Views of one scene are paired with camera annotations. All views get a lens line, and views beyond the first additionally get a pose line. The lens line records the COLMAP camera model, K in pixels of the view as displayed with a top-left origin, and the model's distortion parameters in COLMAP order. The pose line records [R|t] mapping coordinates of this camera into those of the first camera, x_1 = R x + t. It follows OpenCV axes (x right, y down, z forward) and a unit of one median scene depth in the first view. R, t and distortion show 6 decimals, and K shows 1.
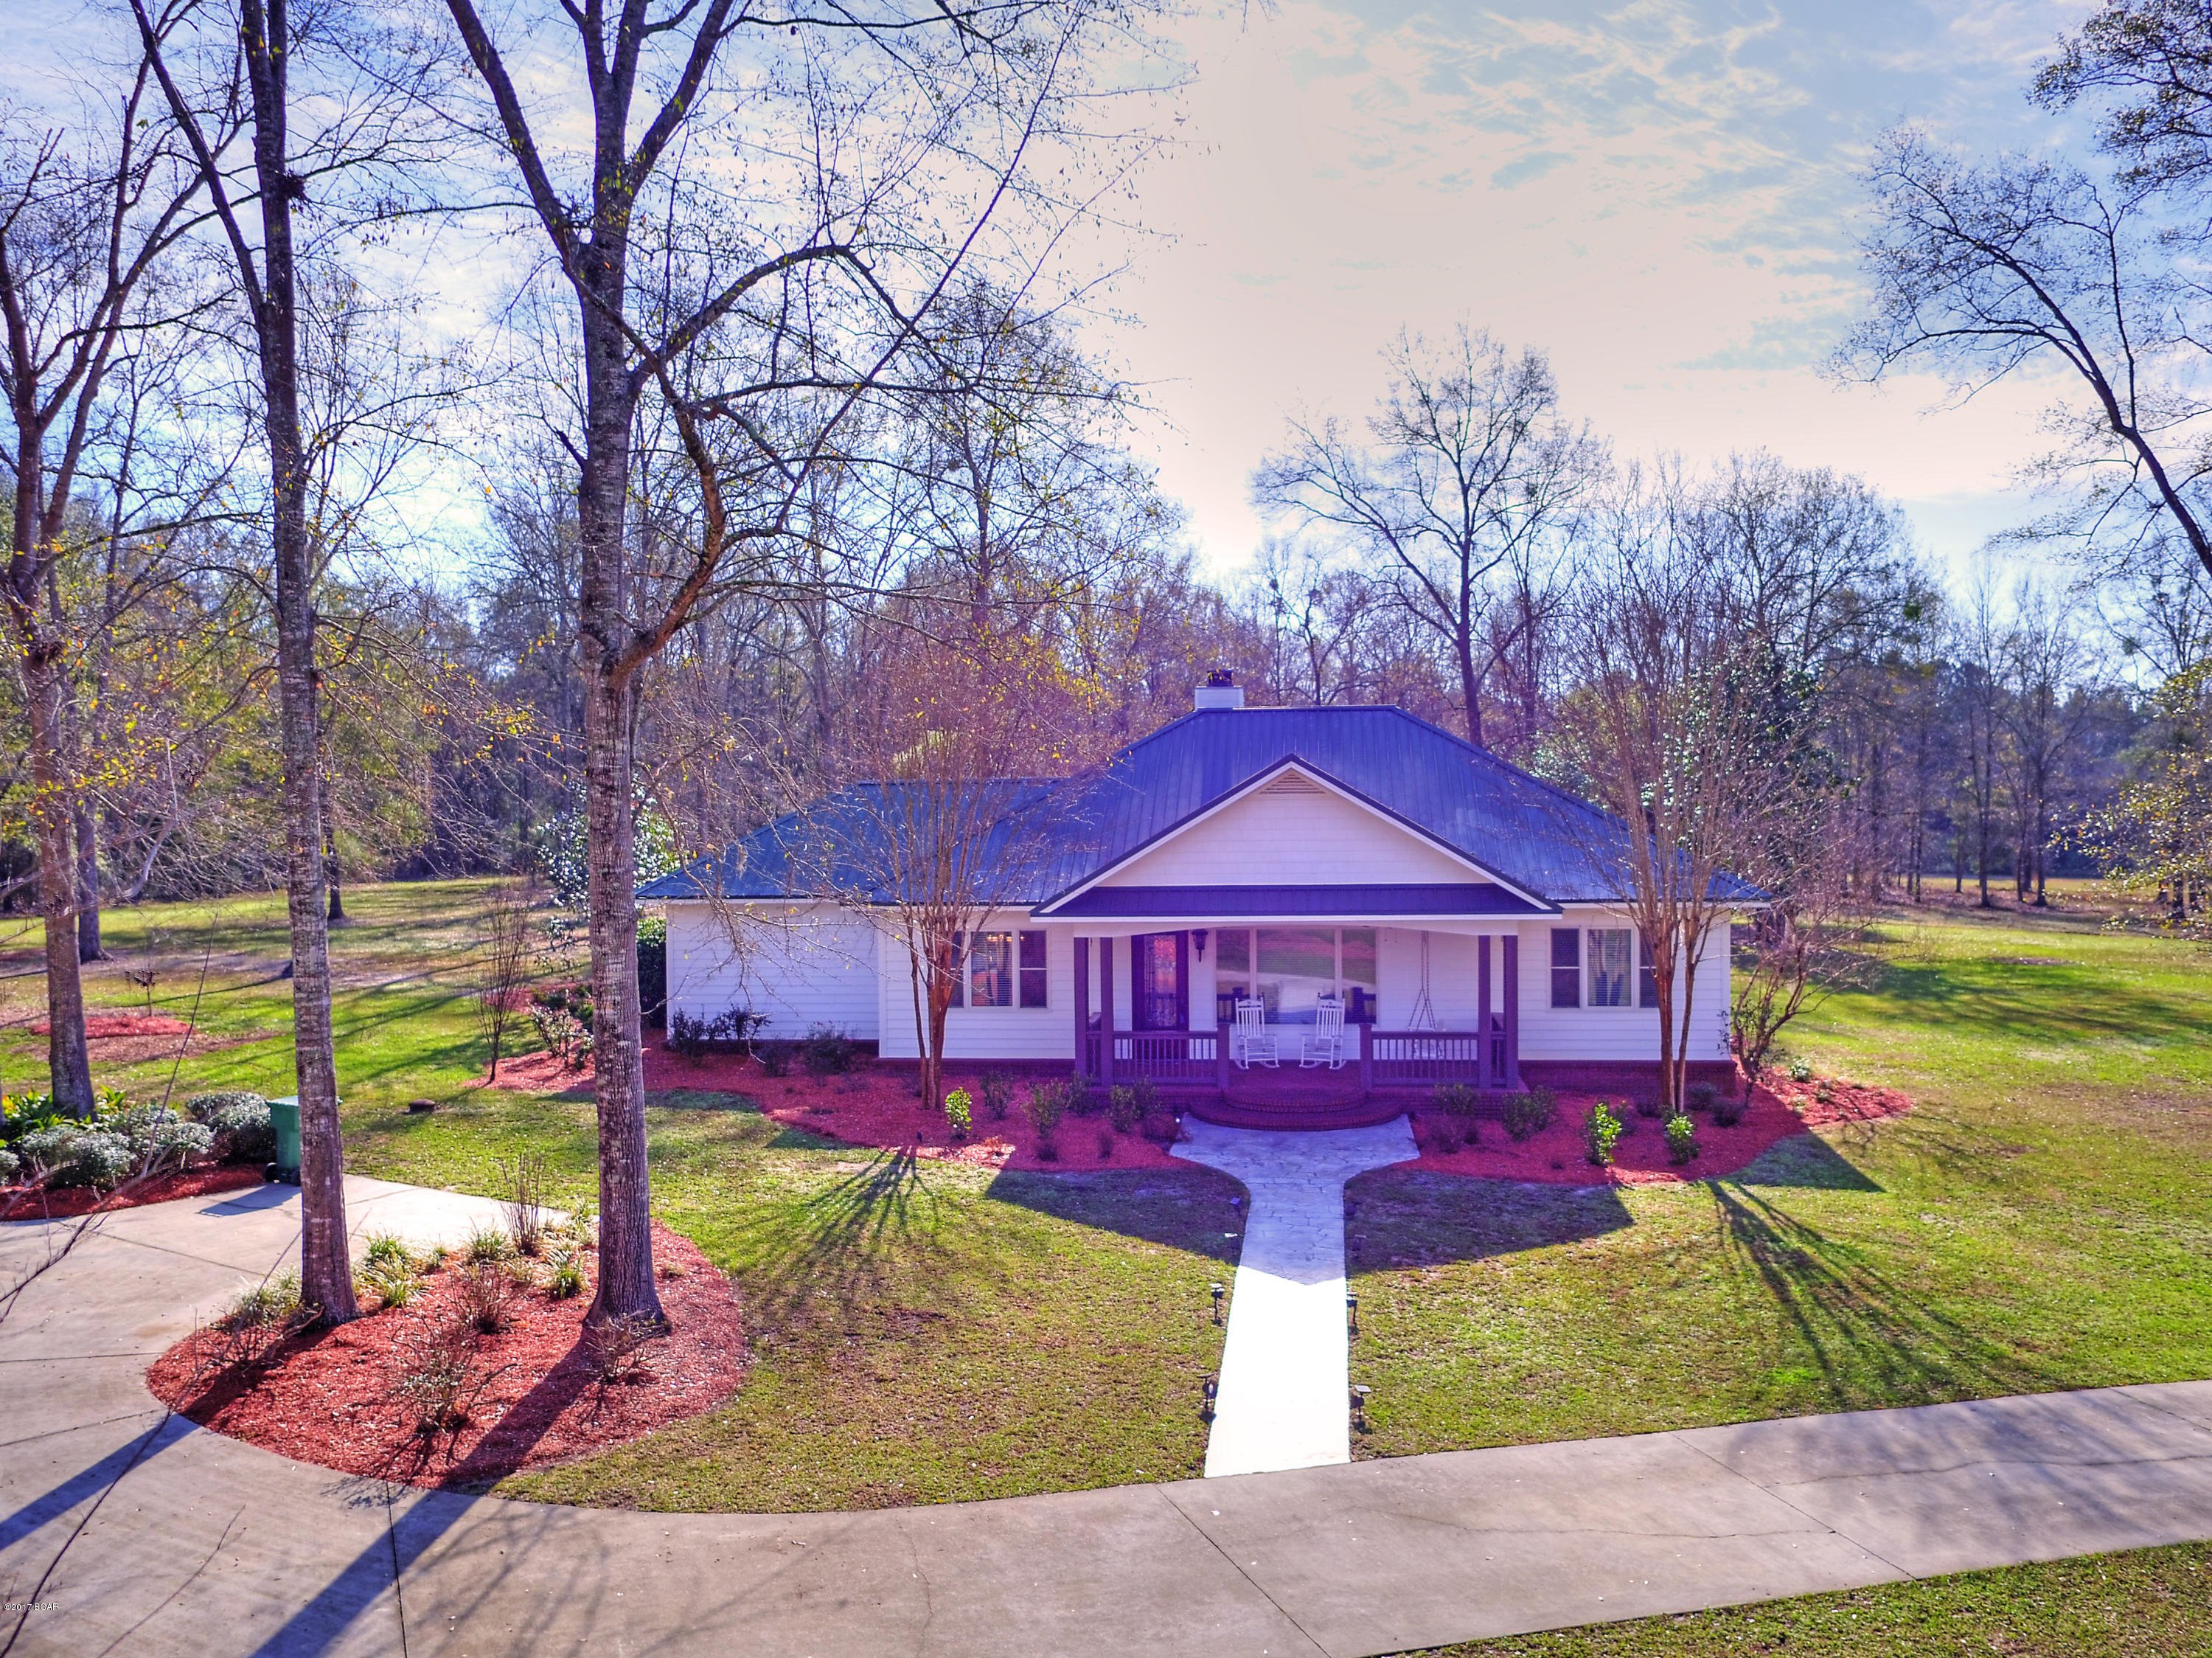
lens RADIAL K [[1961.0, 0, 1109.6], [0, 1961.0, 833.0], [0, 0, 1]] dist [0.002061, 0.003333]
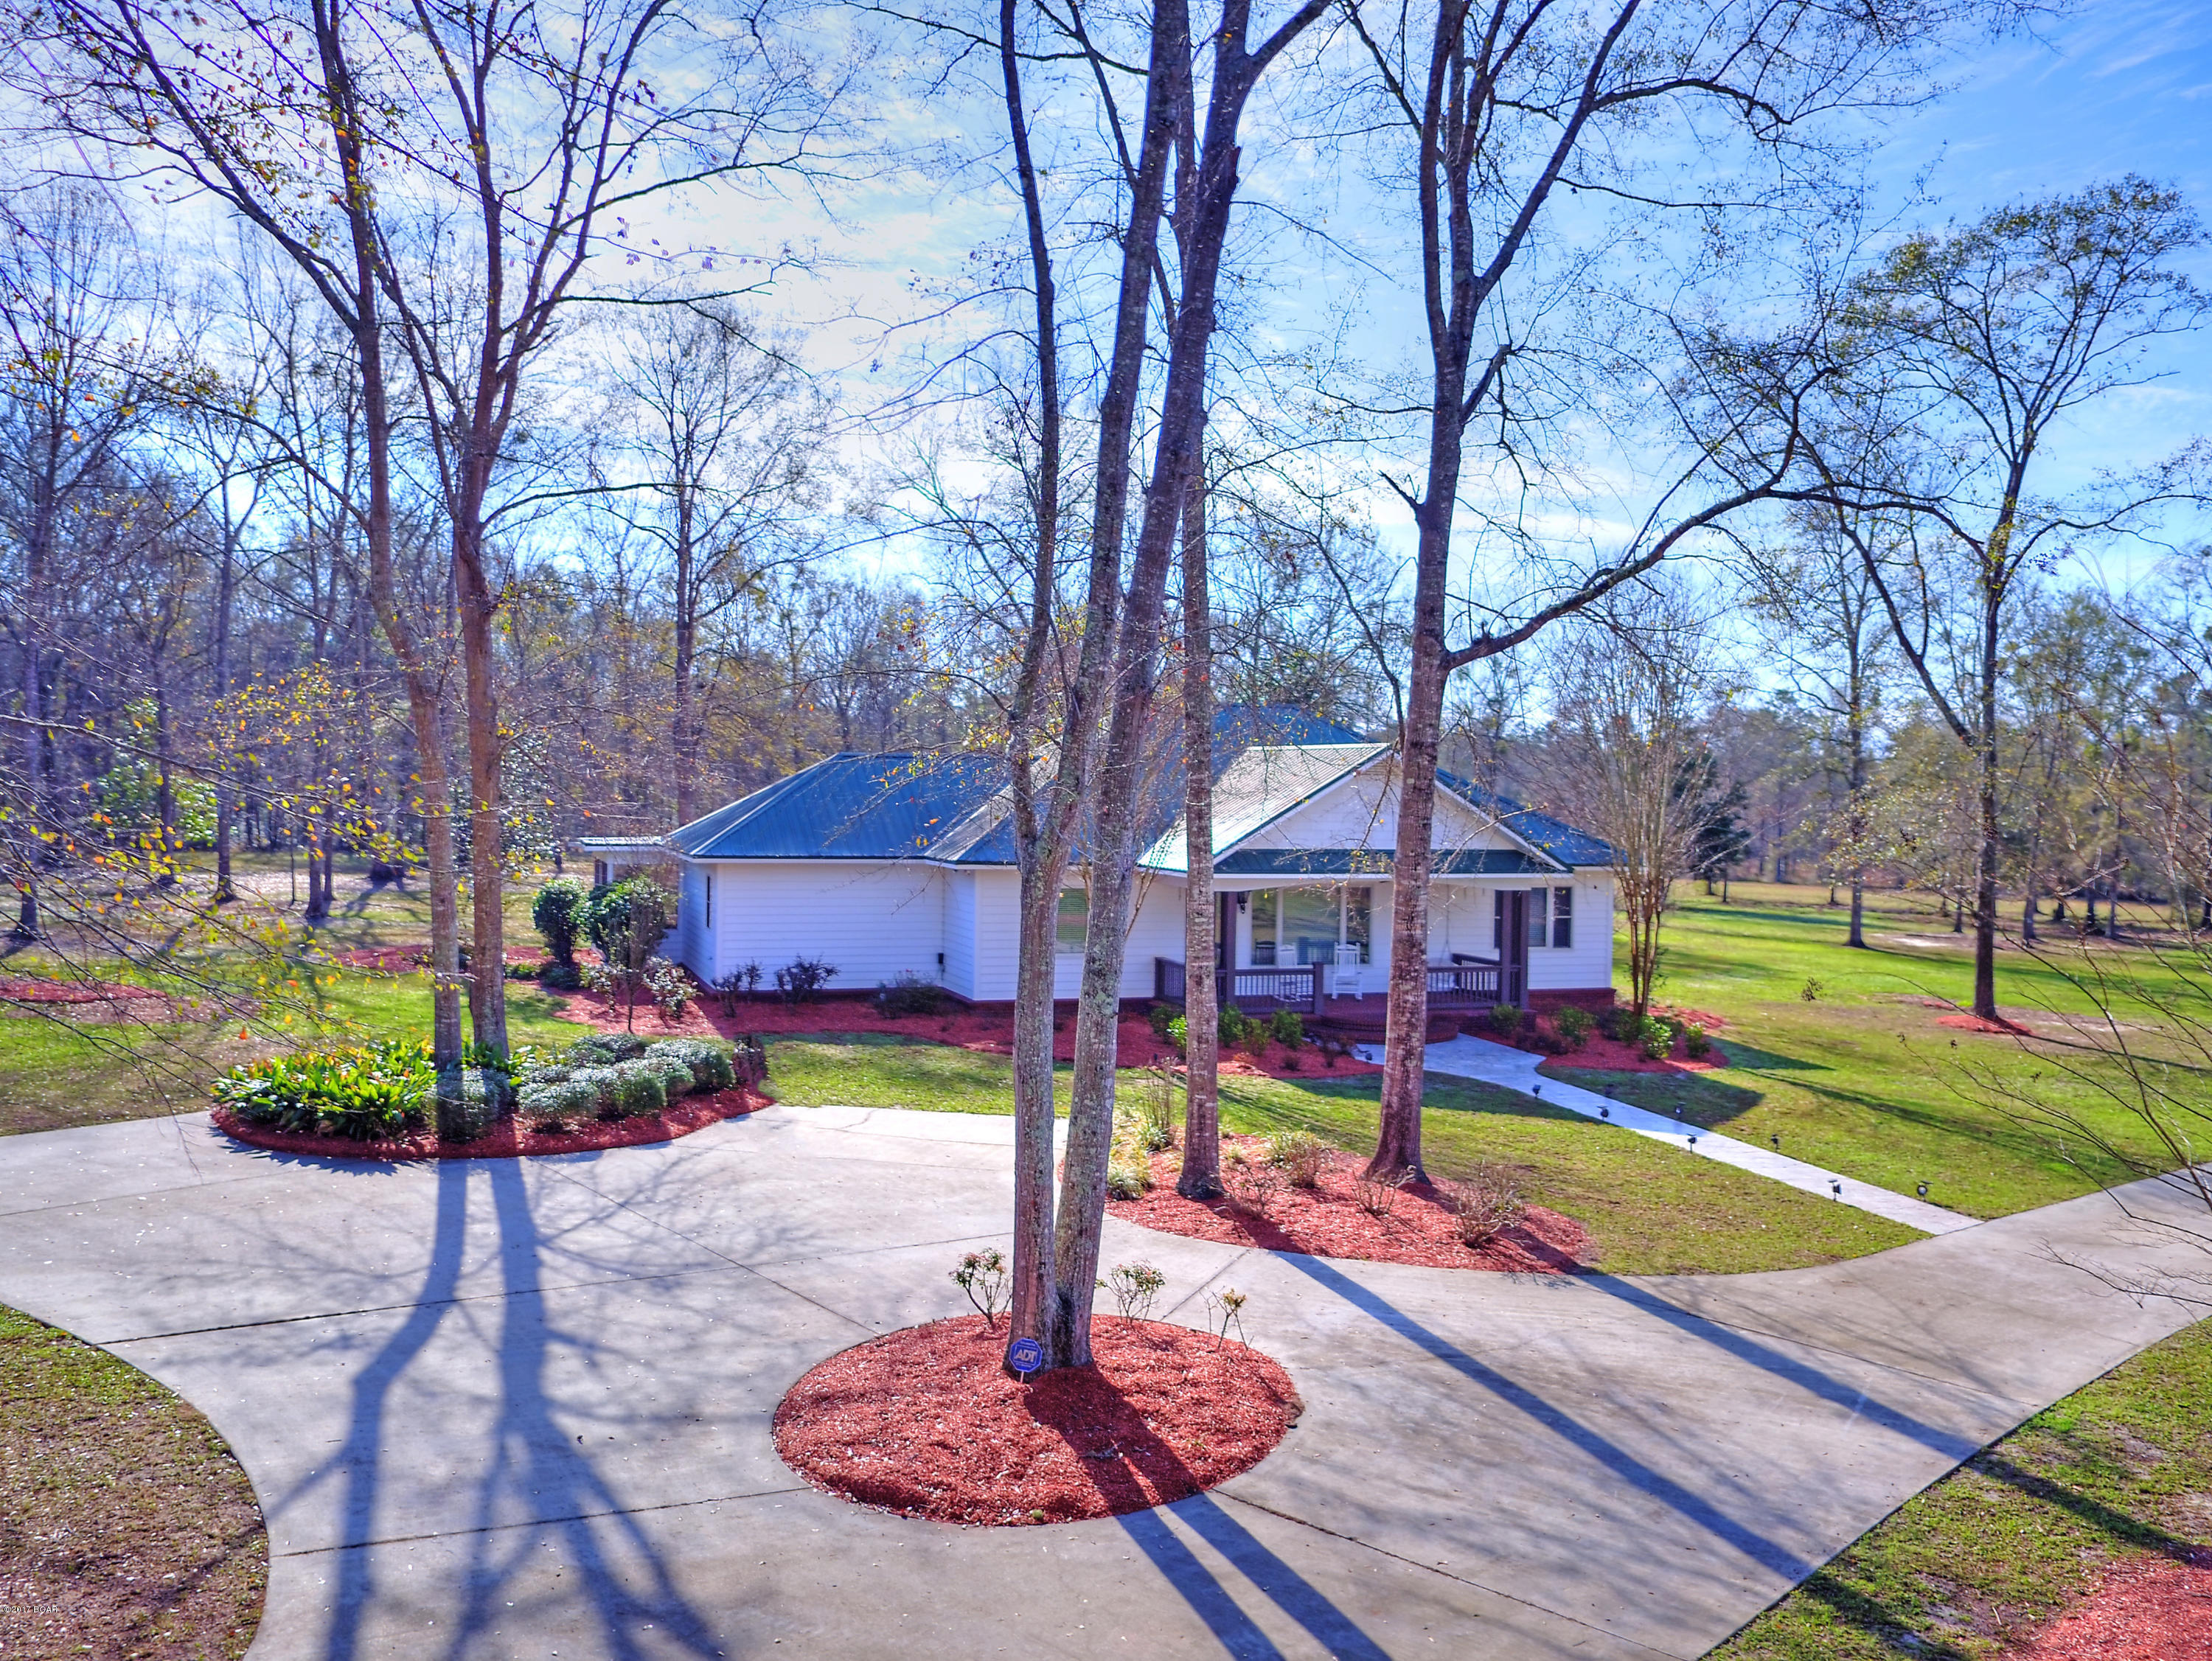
lens RADIAL K [[1960.6, 0, 1083.3], [0, 1960.6, 825.8], [0, 0, 1]] dist [0.002061, 0.003333]
pose [[0.907920, 0.017875, 0.418761, -1.238319], [-0.020009, 0.999800, 0.000704, 0.031446], [-0.418665, -0.009018, 0.908096, -0.082307]]
